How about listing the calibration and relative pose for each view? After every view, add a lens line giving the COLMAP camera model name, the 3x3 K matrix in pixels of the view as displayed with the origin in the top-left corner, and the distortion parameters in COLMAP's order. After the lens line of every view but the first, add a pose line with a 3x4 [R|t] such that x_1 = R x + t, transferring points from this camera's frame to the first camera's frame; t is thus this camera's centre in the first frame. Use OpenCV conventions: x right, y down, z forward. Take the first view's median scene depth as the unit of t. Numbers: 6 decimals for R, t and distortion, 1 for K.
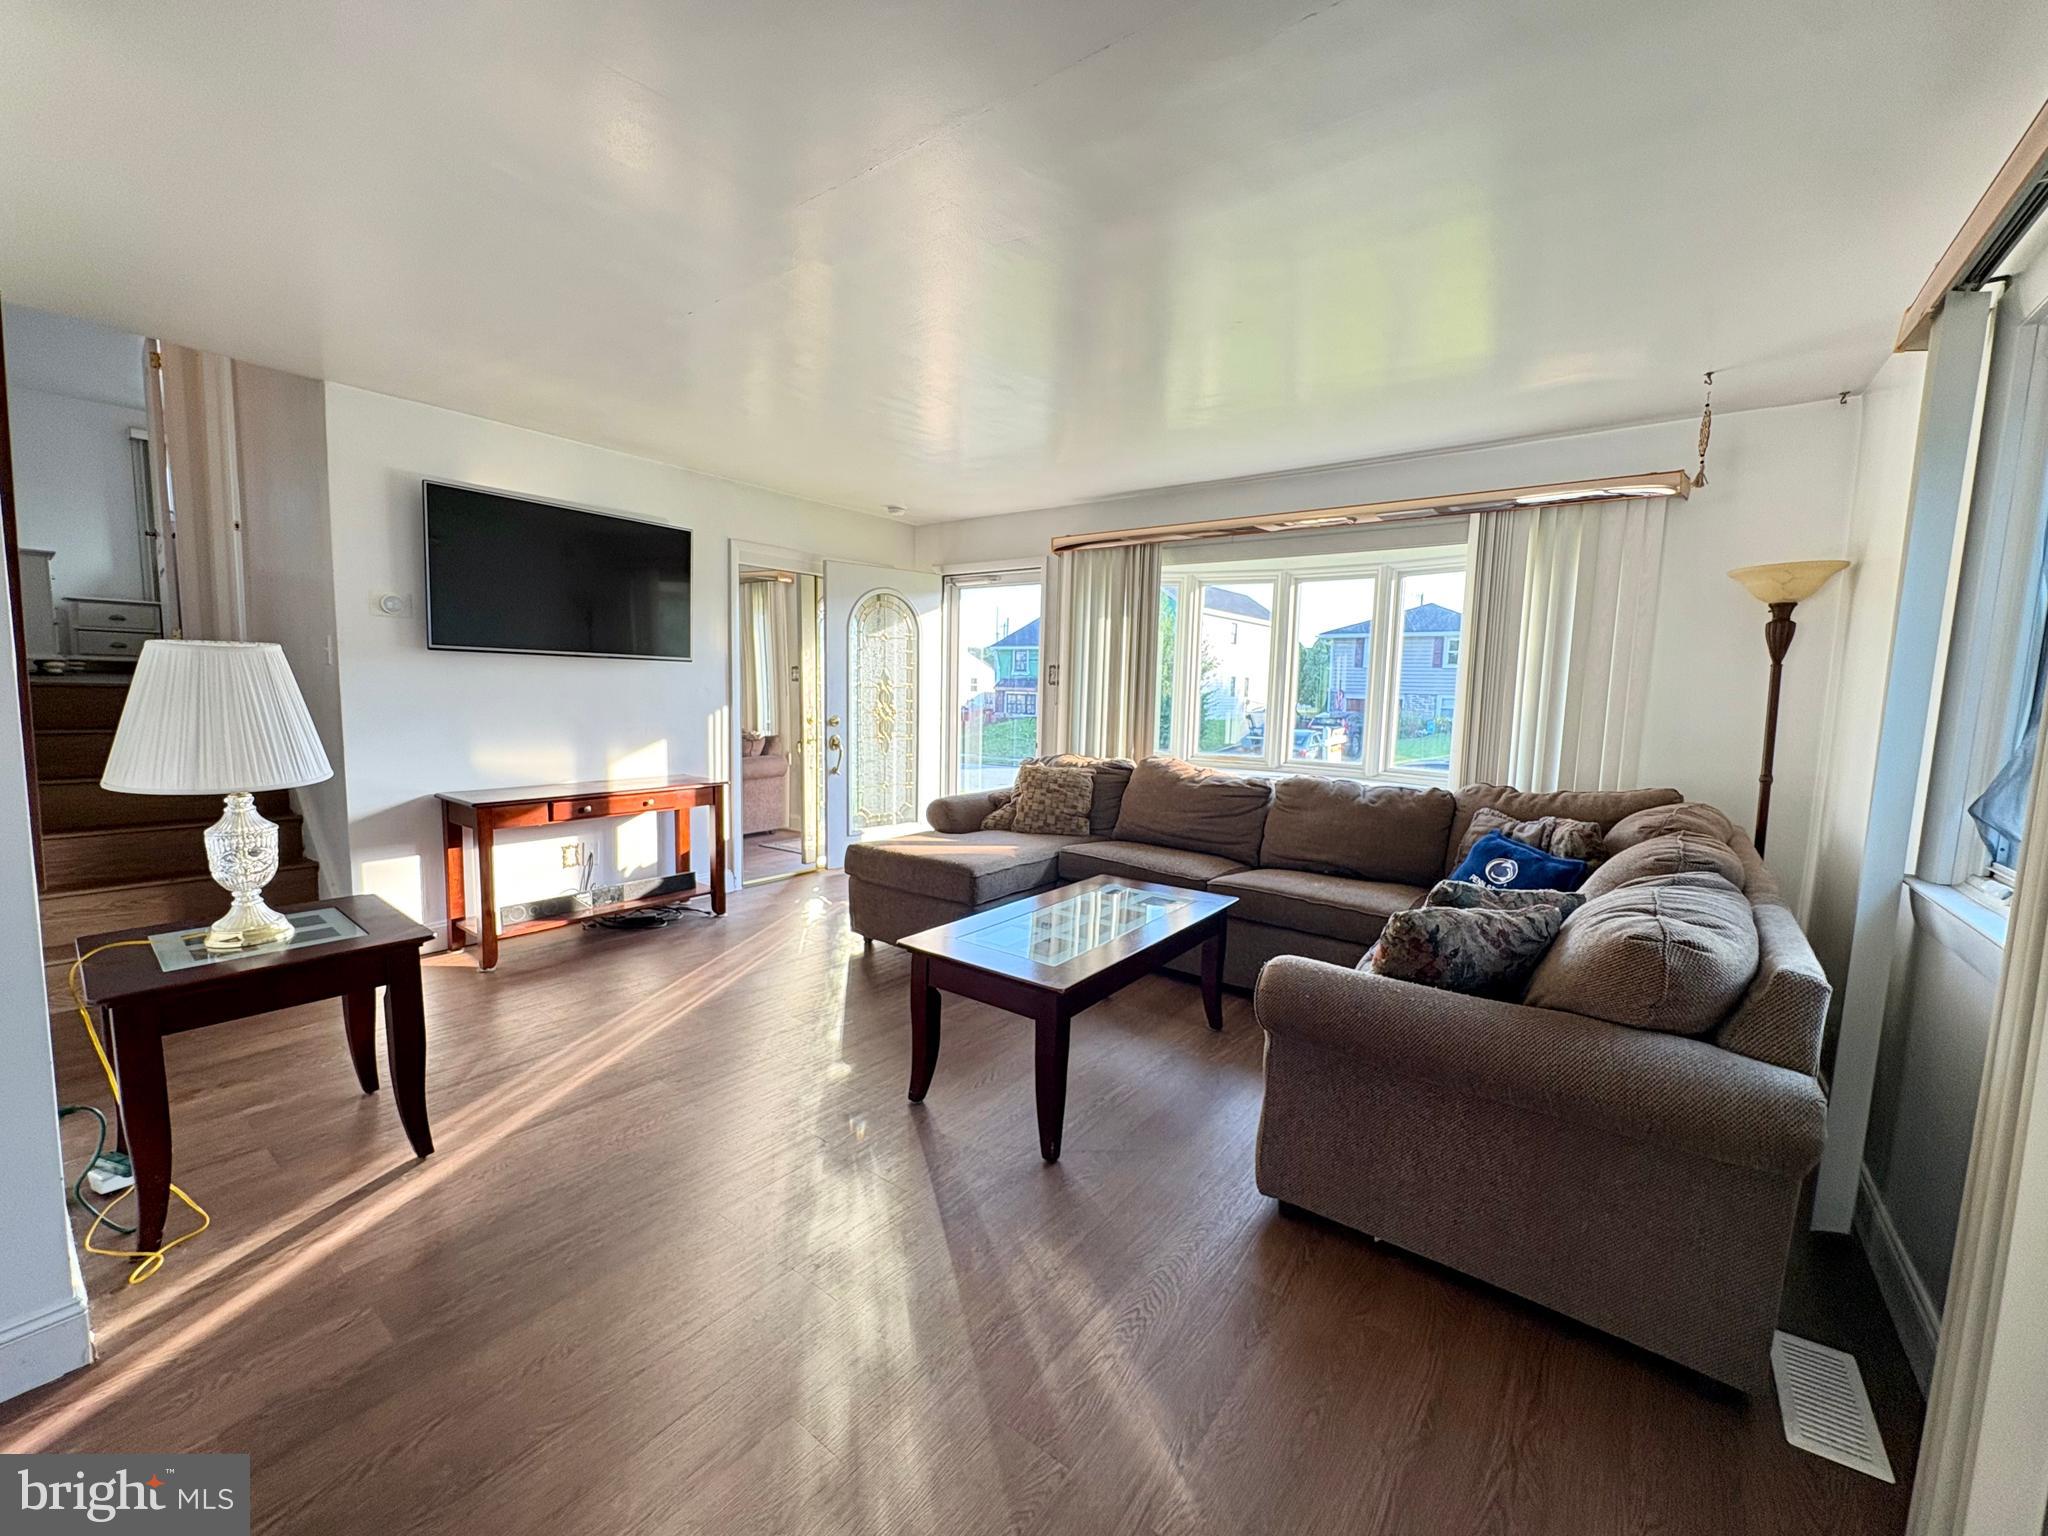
lens RADIAL K [[818.9, 0, 1025.2], [0, 818.9, 768.5], [0, 0, 1]] dist [0.001032, -0.000026]
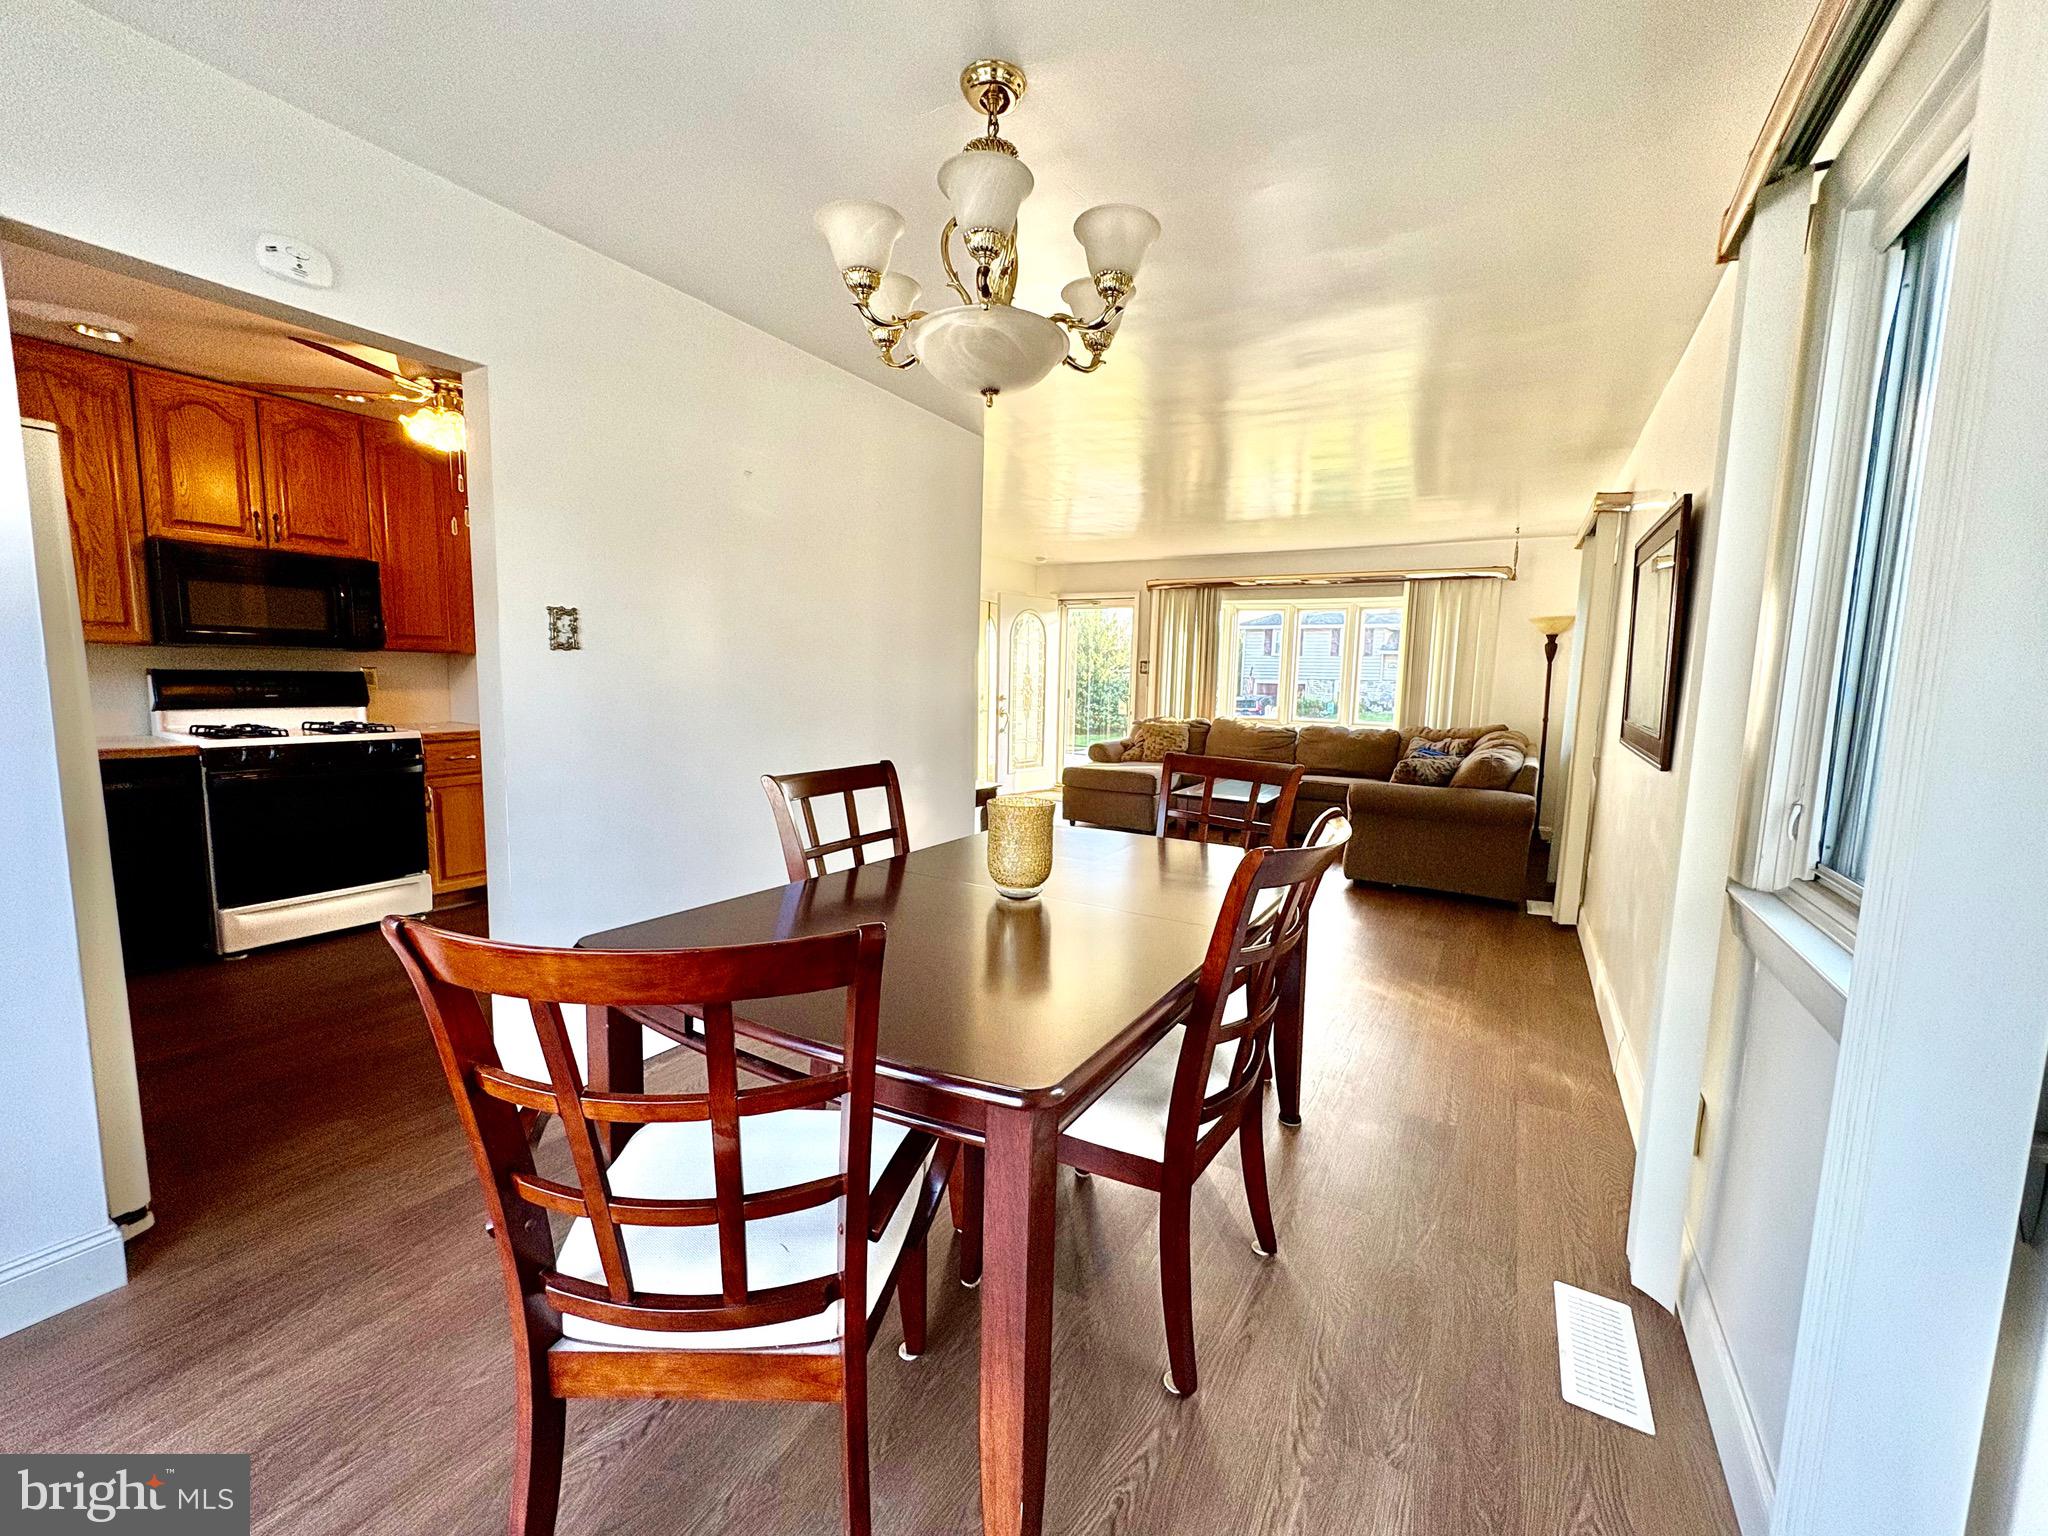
lens RADIAL K [[818.9, 0, 1023.4], [0, 818.9, 770.6], [0, 0, 1]] dist [0.001032, -0.000026]
pose [[0.992973, -0.016301, 0.117217, -0.534193], [0.014090, 0.999707, 0.019670, 0.068122], [-0.117503, -0.017880, 0.992912, -0.741197]]
